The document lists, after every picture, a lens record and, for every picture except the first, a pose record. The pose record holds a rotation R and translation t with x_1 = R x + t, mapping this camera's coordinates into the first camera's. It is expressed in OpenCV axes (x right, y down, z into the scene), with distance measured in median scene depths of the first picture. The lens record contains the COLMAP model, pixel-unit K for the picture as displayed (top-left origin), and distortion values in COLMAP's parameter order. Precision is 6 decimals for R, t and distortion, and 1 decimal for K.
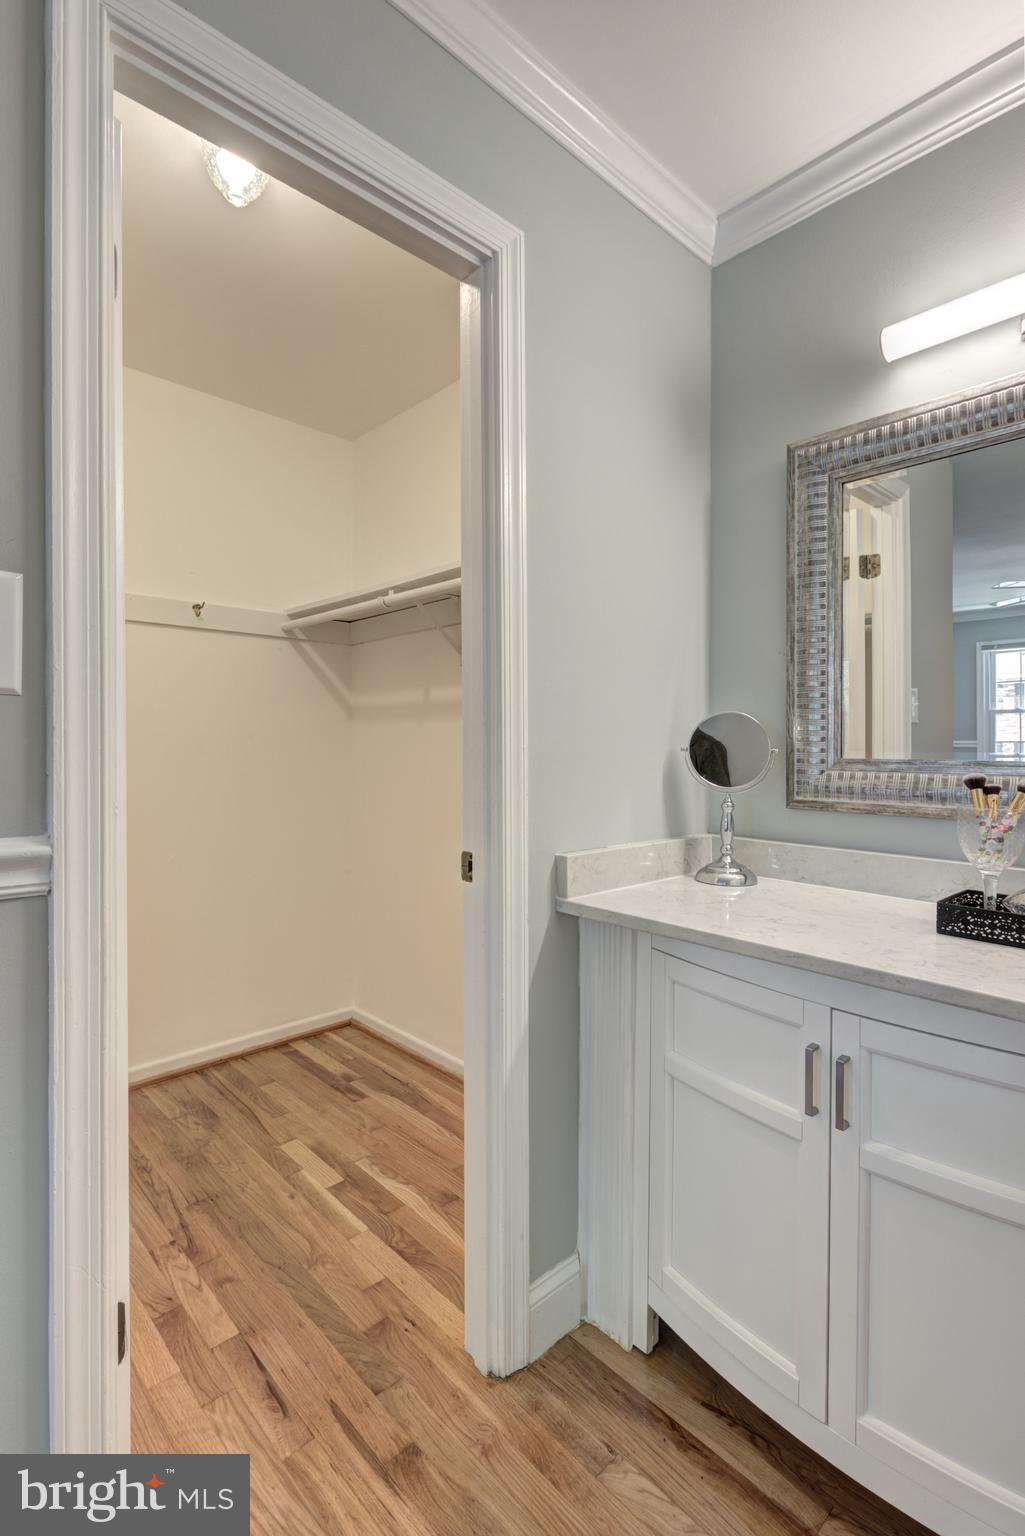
lens RADIAL K [[724.8, 0, 506.8], [0, 724.8, 748.7], [0, 0, 1]] dist [-0.004229, 0.000271]
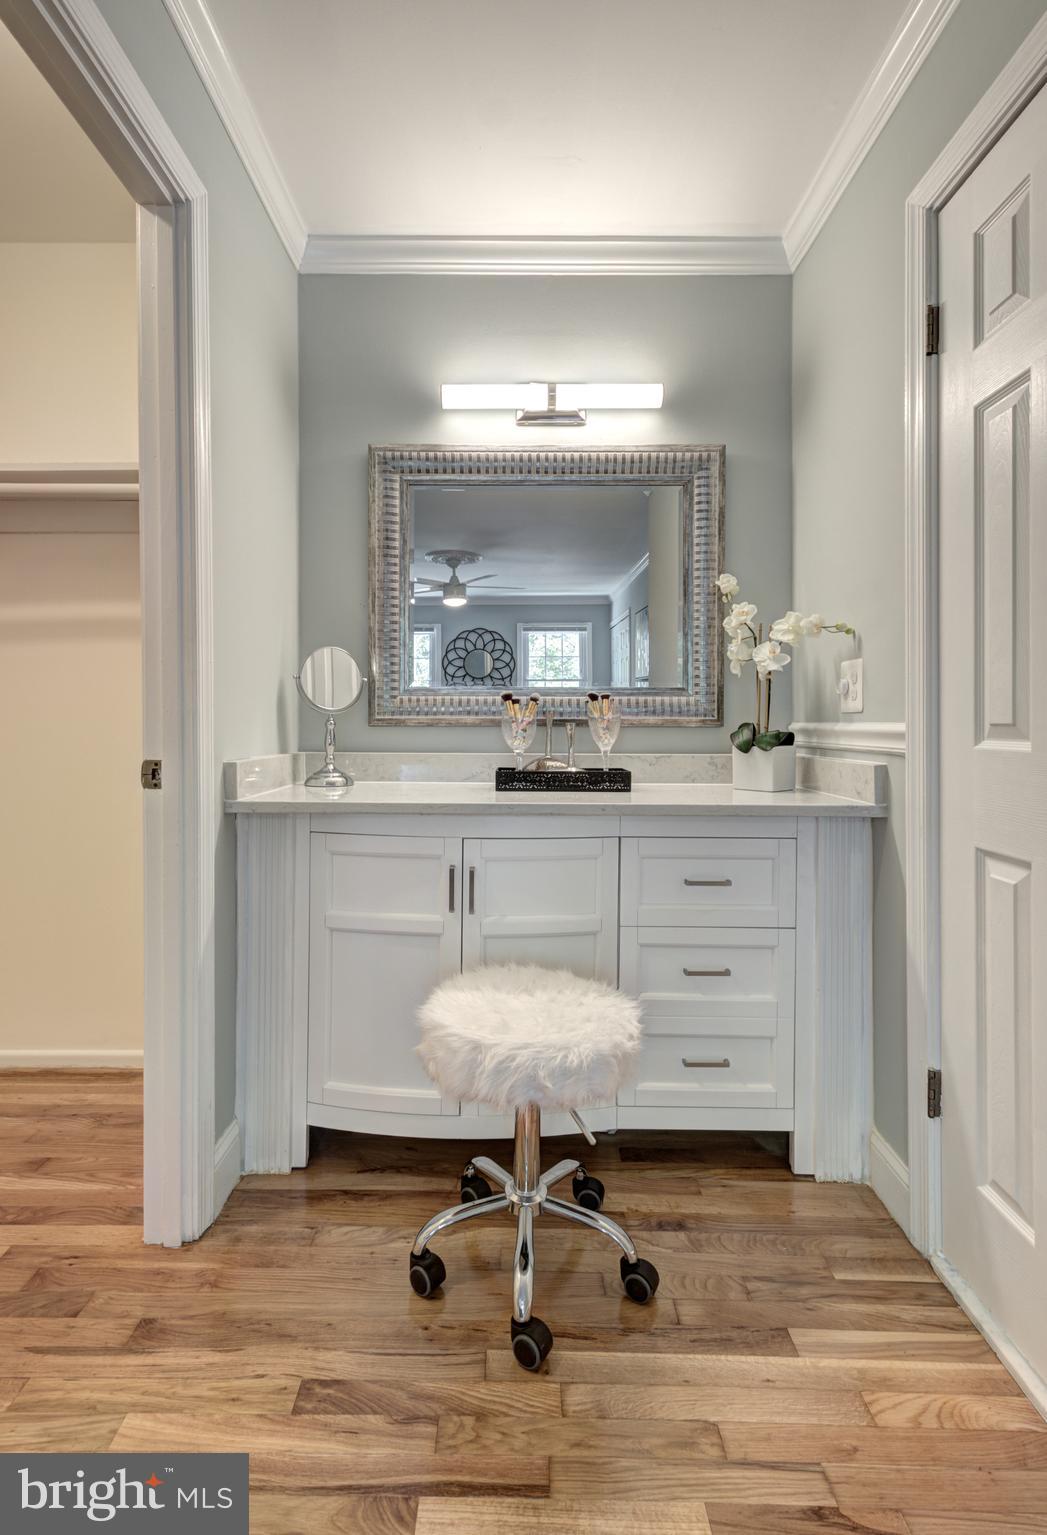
lens RADIAL K [[731.0, 0, 523.3], [0, 731.0, 730.5], [0, 0, 1]] dist [-0.010828, -0.000029]
pose [[0.673258, -0.013007, 0.739293, -0.457339], [0.005701, 0.999907, 0.012400, 0.088805], [-0.739386, -0.004133, 0.673269, -0.094841]]
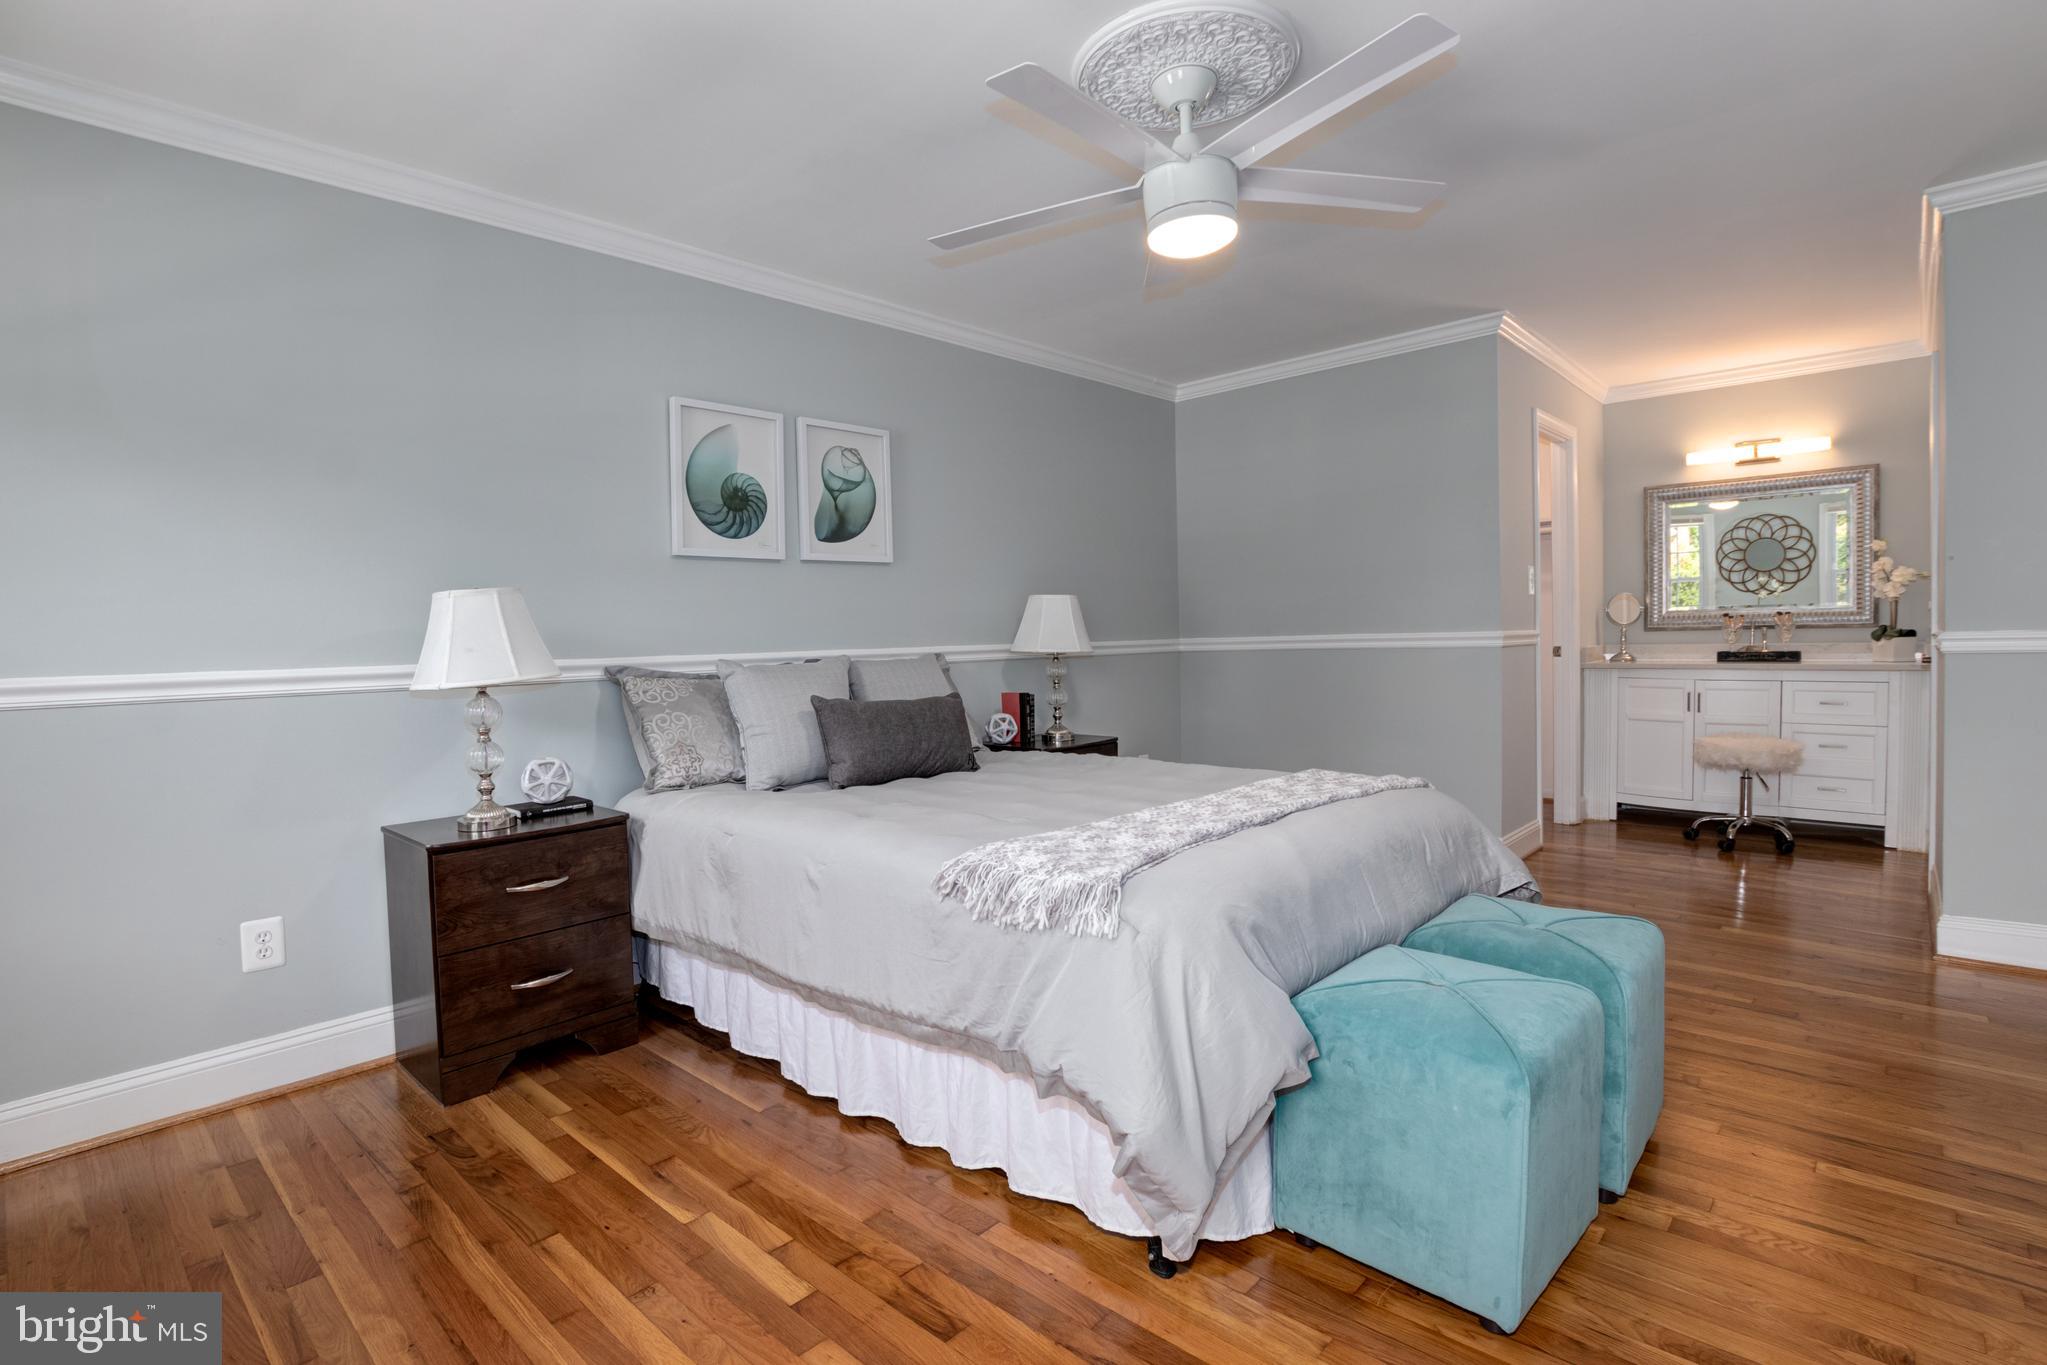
lens RADIAL K [[960.6, 0, 1081.4], [0, 960.6, 678.0], [0, 0, 1]] dist [-0.002781, -0.000129]
pose [[0.992006, -0.036526, 0.120789, -2.304561], [0.031661, 0.998618, 0.041955, 0.050861], [-0.122154, -0.037795, 0.991791, -2.437272]]
